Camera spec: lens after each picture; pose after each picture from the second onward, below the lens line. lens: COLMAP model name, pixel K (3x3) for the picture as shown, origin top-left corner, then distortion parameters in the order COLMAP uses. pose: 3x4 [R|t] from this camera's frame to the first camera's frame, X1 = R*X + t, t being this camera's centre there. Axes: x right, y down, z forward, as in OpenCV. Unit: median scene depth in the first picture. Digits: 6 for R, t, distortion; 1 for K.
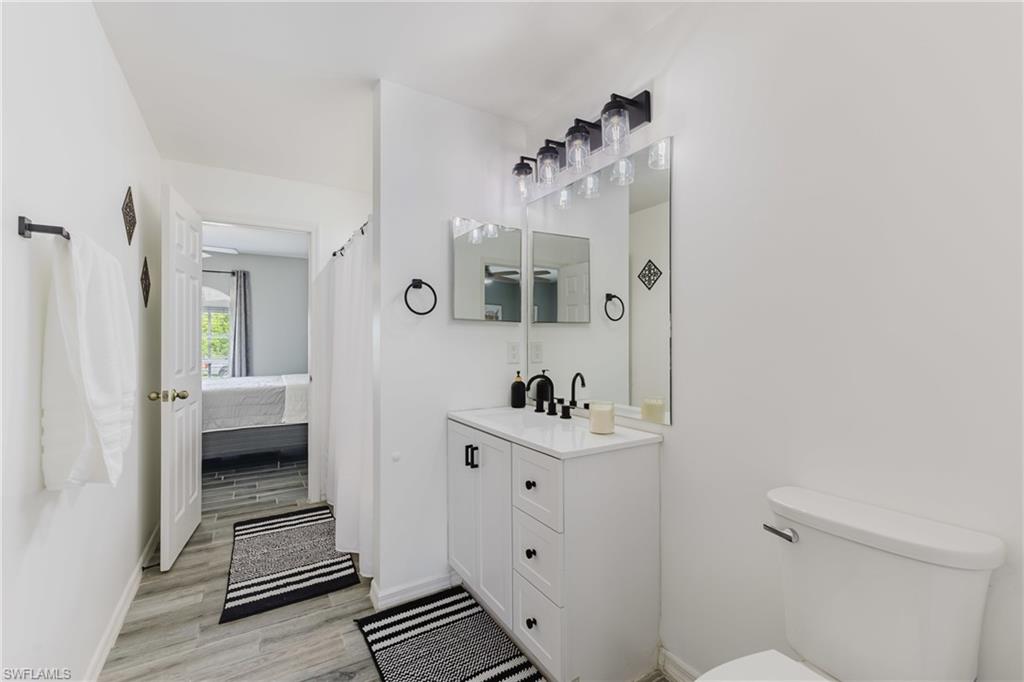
lens RADIAL K [[440.0, 0, 514.2], [0, 440.0, 340.5], [0, 0, 1]] dist [0.012520, 0.000085]
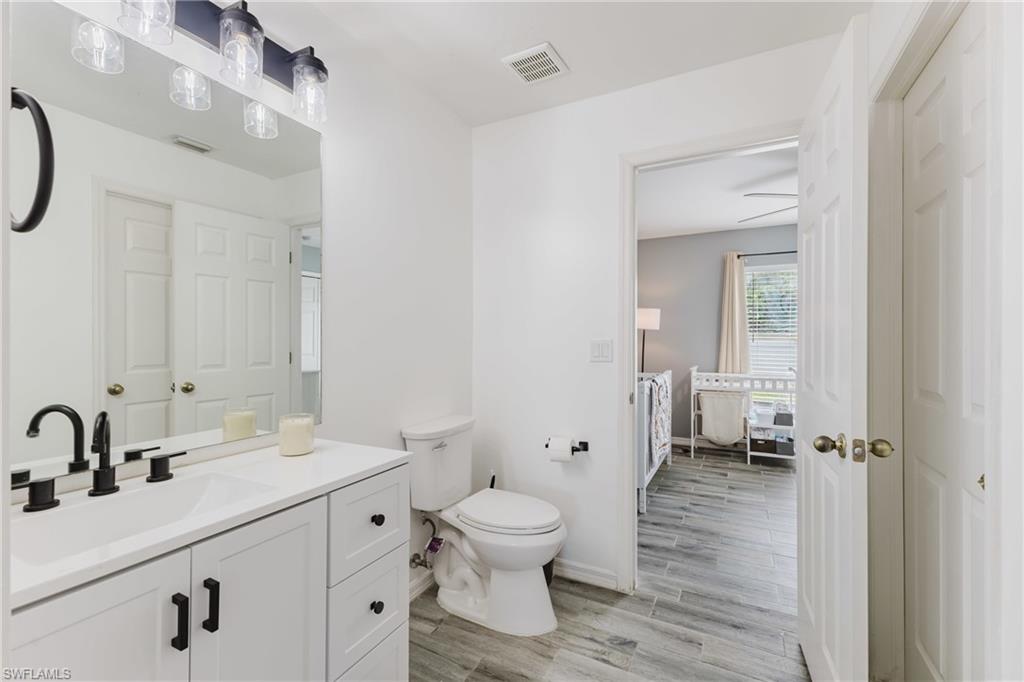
lens RADIAL K [[440.0, 0, 514.2], [0, 440.0, 340.5], [0, 0, 1]] dist [0.012520, 0.000085]
pose [[-0.516645, 0.001804, 0.856198, -0.669412], [0.002878, 0.999996, -0.000370, 0.005173], [-0.856195, 0.002273, -0.516648, 1.044134]]
